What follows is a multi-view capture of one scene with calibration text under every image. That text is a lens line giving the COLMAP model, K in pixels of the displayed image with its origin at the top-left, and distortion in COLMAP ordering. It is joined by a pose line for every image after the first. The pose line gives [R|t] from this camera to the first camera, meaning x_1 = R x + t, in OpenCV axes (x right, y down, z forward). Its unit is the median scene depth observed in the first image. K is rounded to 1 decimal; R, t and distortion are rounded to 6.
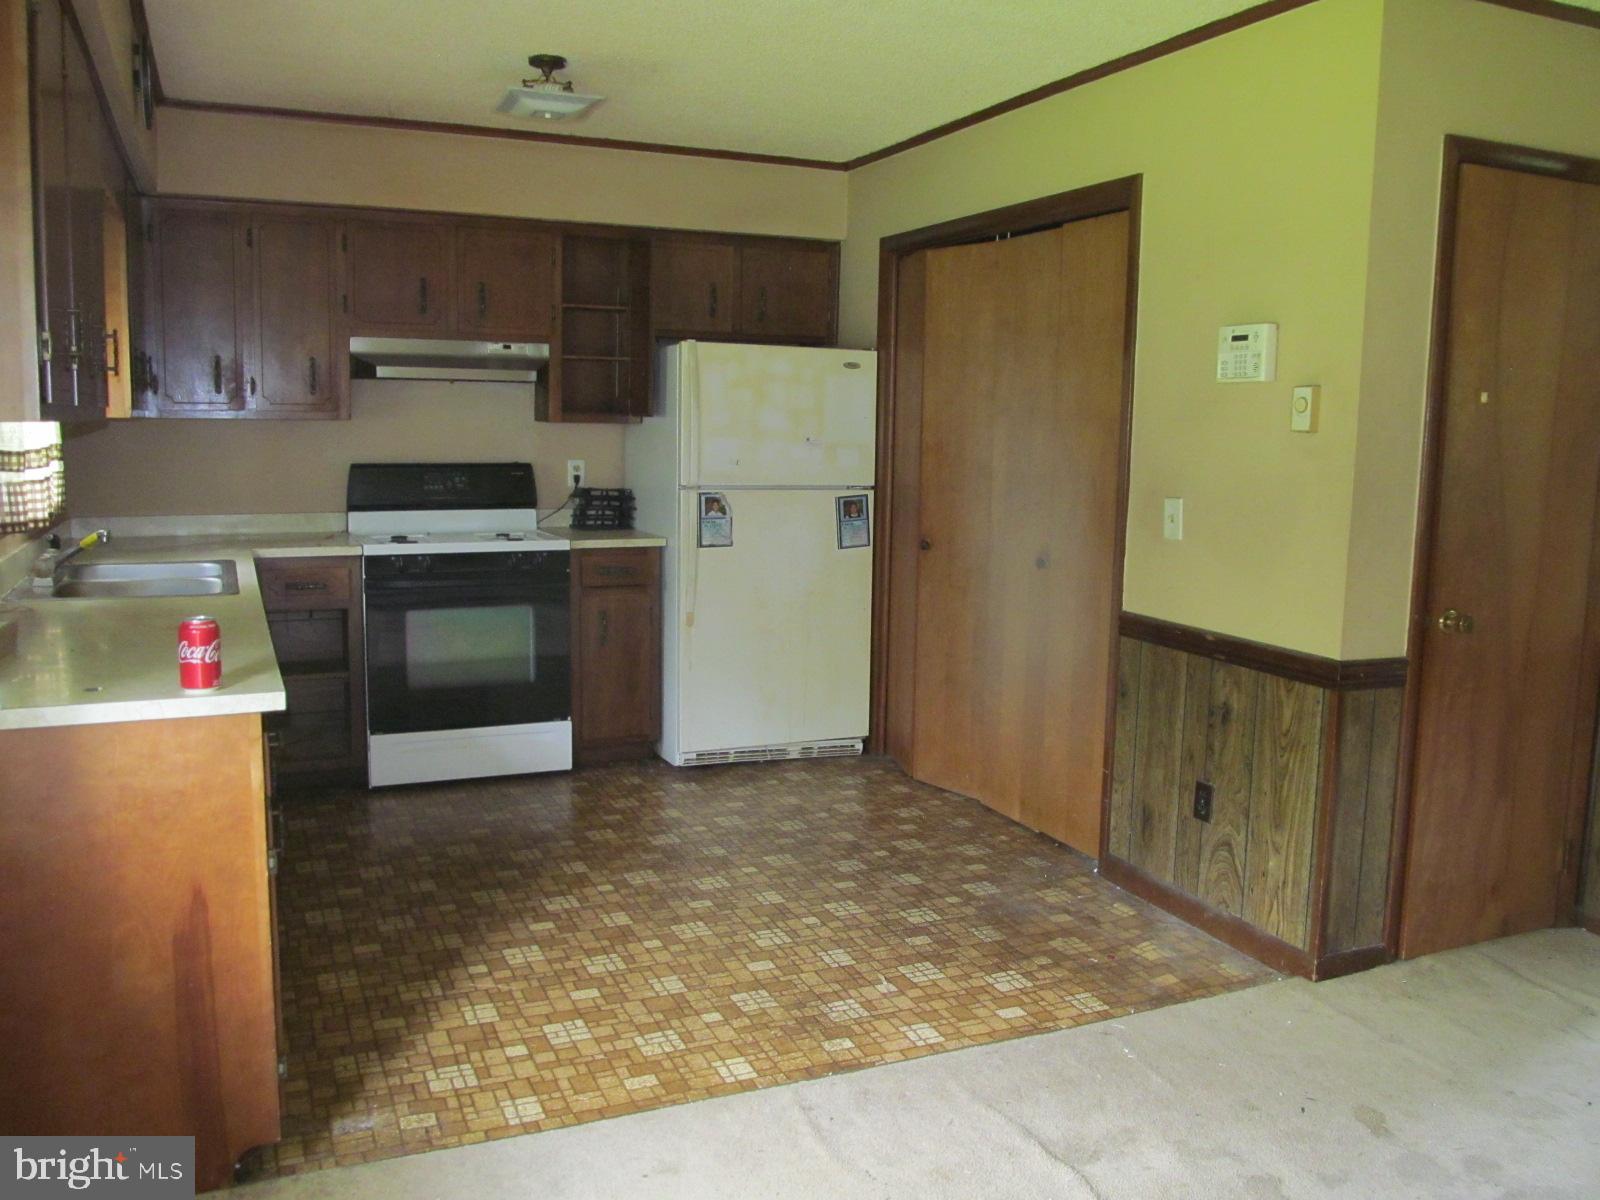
lens RADIAL K [[1333.2, 0, 801.7], [0, 1333.2, 576.8], [0, 0, 1]] dist [-0.054988, 0.027796]
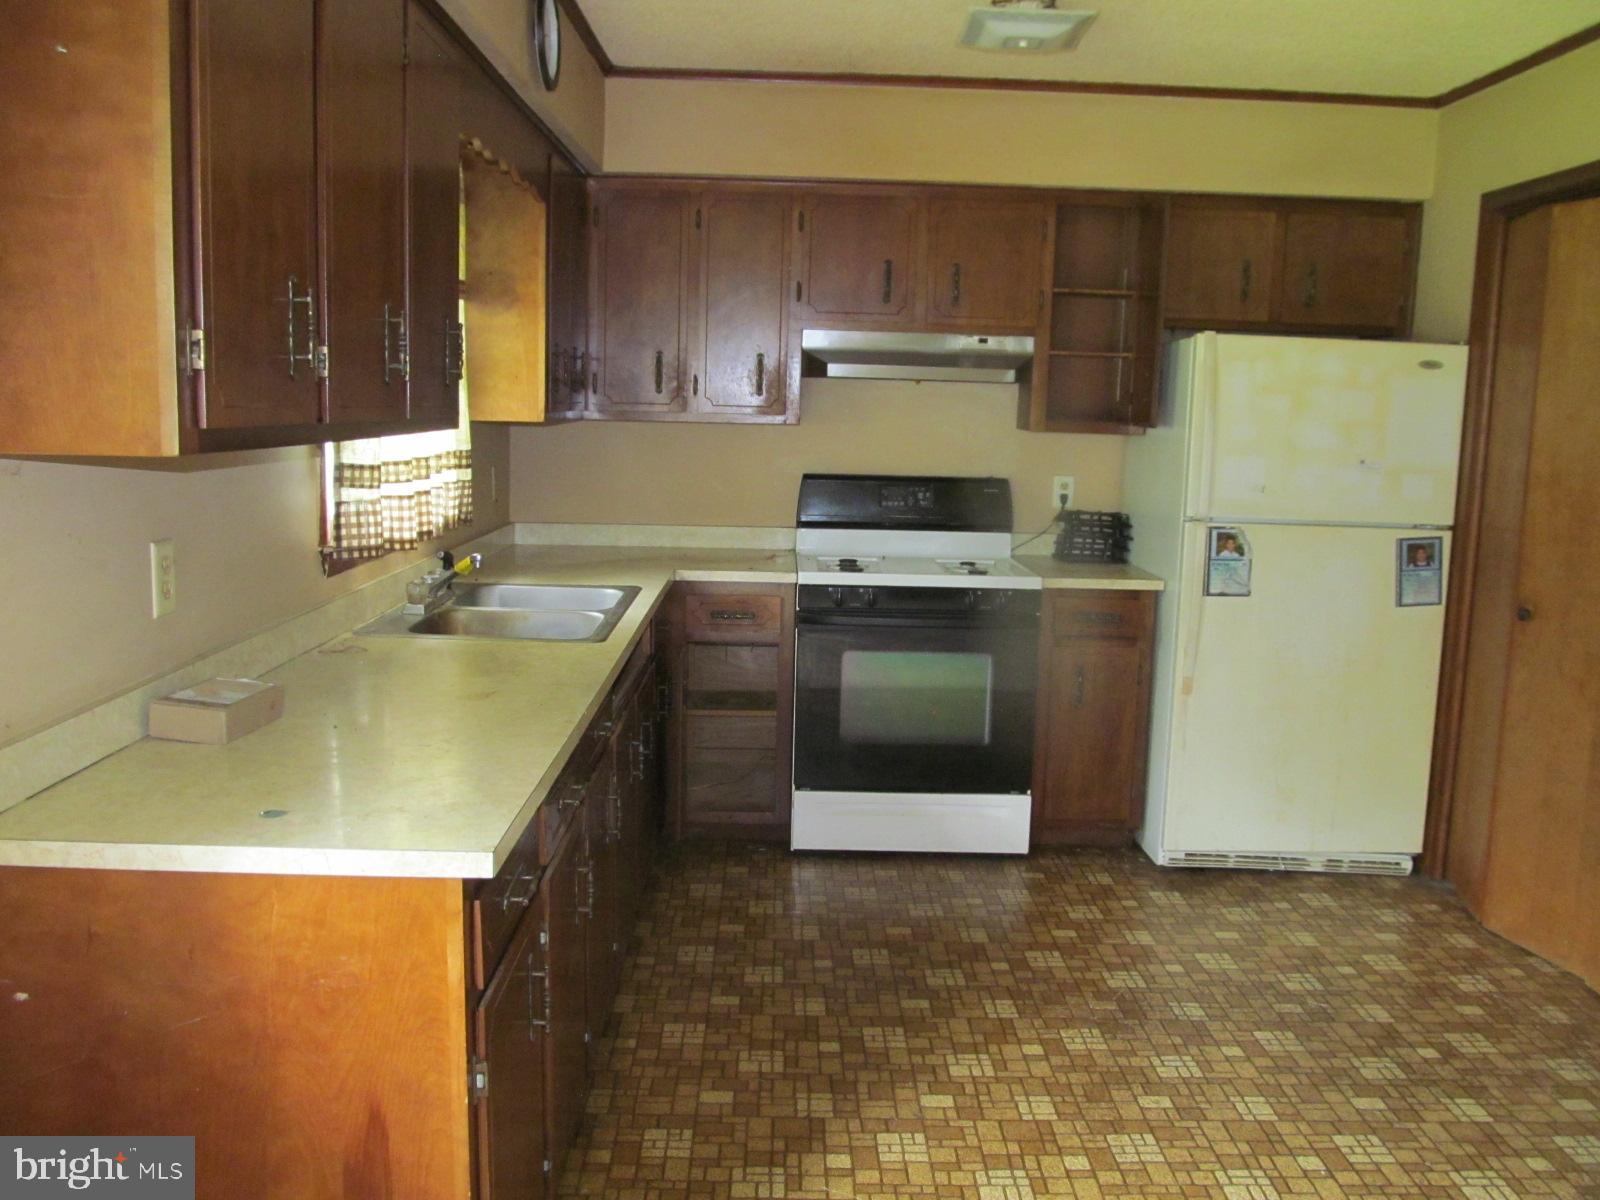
lens RADIAL K [[1333.2, 0, 801.7], [0, 1333.2, 576.8], [0, 0, 1]] dist [-0.054988, 0.027796]
pose [[0.920263, 0.061779, -0.386392, 0.005848], [-0.059105, 0.998075, 0.018812, -0.034777], [0.386810, 0.005526, 0.922143, 0.190075]]
